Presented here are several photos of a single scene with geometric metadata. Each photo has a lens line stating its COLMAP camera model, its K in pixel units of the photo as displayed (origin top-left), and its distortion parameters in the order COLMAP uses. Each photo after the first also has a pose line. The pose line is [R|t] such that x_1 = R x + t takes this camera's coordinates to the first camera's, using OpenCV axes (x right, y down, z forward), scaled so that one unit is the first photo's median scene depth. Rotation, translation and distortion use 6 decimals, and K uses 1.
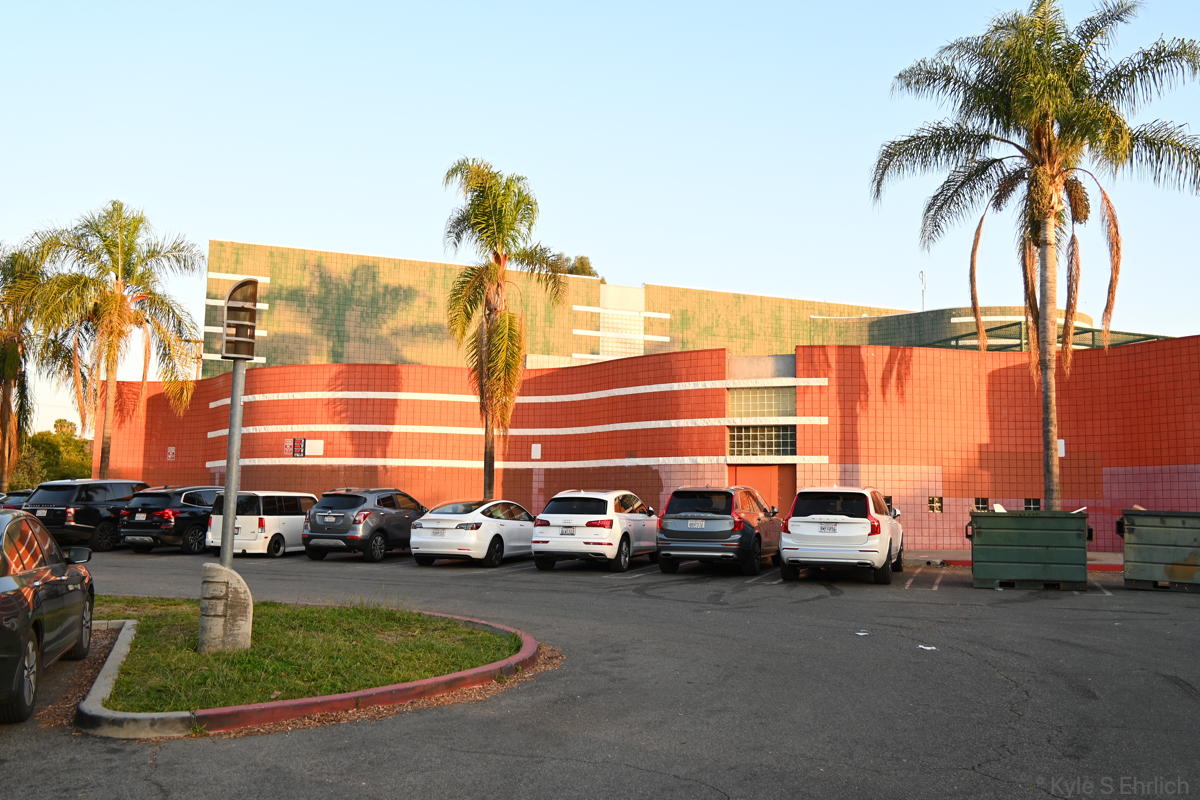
lens RADIAL K [[1056.7, 0, 601.0], [0, 1056.7, 400.7], [0, 0, 1]] dist [-0.017594, -0.000010]
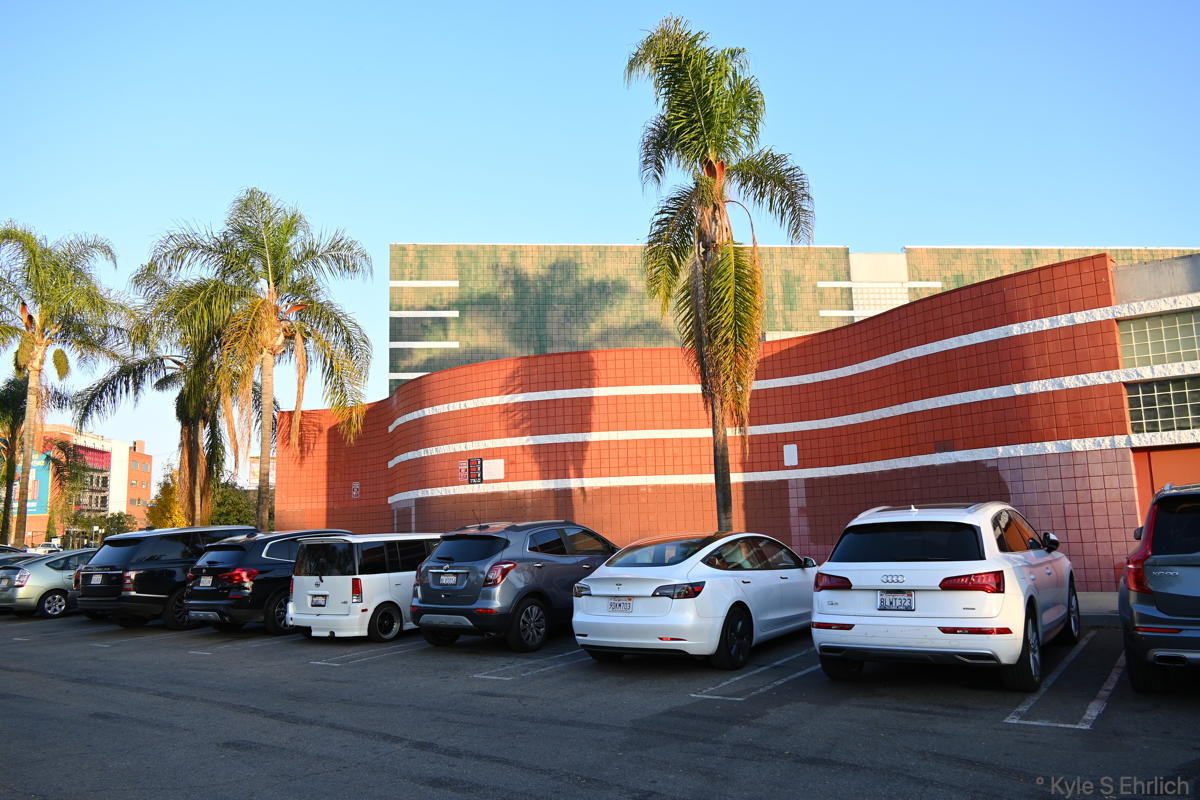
lens RADIAL K [[901.7, 0, 600.9], [0, 901.7, 400.3], [0, 0, 1]] dist [0.014081, -0.019839]
pose [[0.965683, -0.082125, -0.246400, -0.037907], [0.072288, 0.996193, -0.048722, 0.037363], [0.249463, 0.029238, 0.967943, 0.453338]]
